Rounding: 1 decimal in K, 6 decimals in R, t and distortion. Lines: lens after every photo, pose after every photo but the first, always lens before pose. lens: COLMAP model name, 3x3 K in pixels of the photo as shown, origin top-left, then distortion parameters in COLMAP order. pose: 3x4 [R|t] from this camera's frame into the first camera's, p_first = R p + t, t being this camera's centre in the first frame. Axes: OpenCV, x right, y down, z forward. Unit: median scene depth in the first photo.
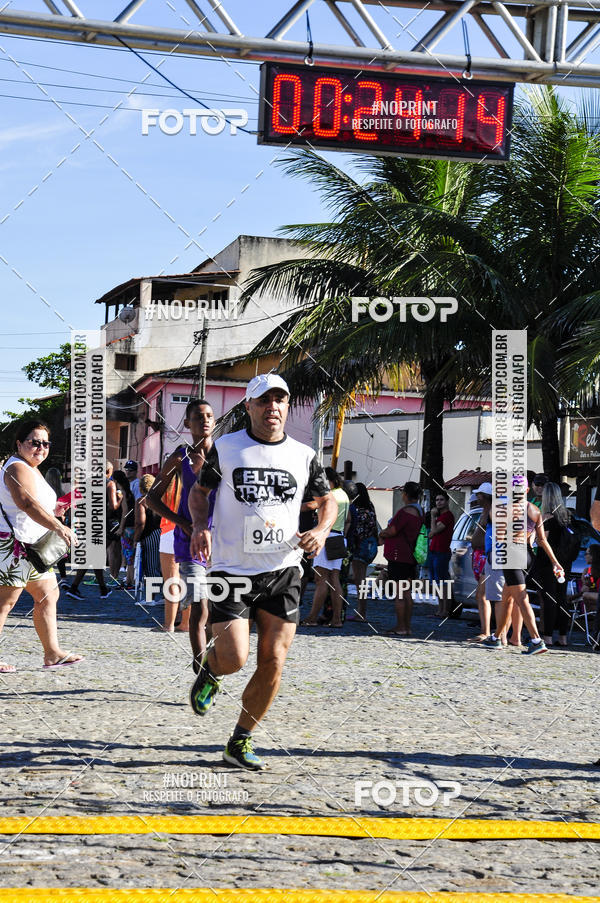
lens RADIAL K [[2631.6, 0, 307.1], [0, 2631.6, 463.4], [0, 0, 1]] dist [0.803974, 1.821084]
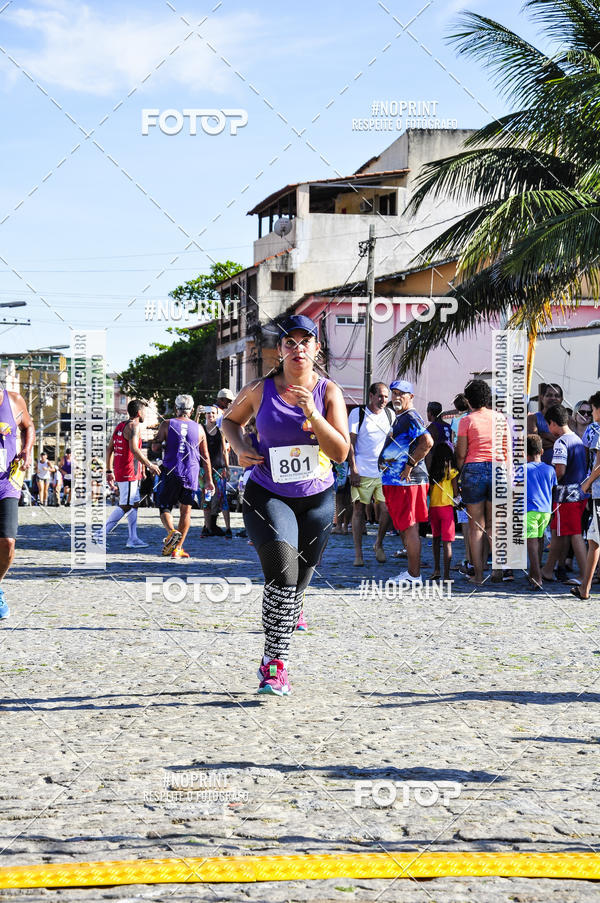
lens RADIAL K [[2631.6, 0, 307.1], [0, 2631.6, 463.4], [0, 0, 1]] dist [0.803974, 1.821084]
pose [[0.997166, -0.037269, -0.065351, -0.005833], [0.039172, 0.998838, 0.028086, -0.002280], [0.064228, -0.030566, 0.997467, 0.132346]]
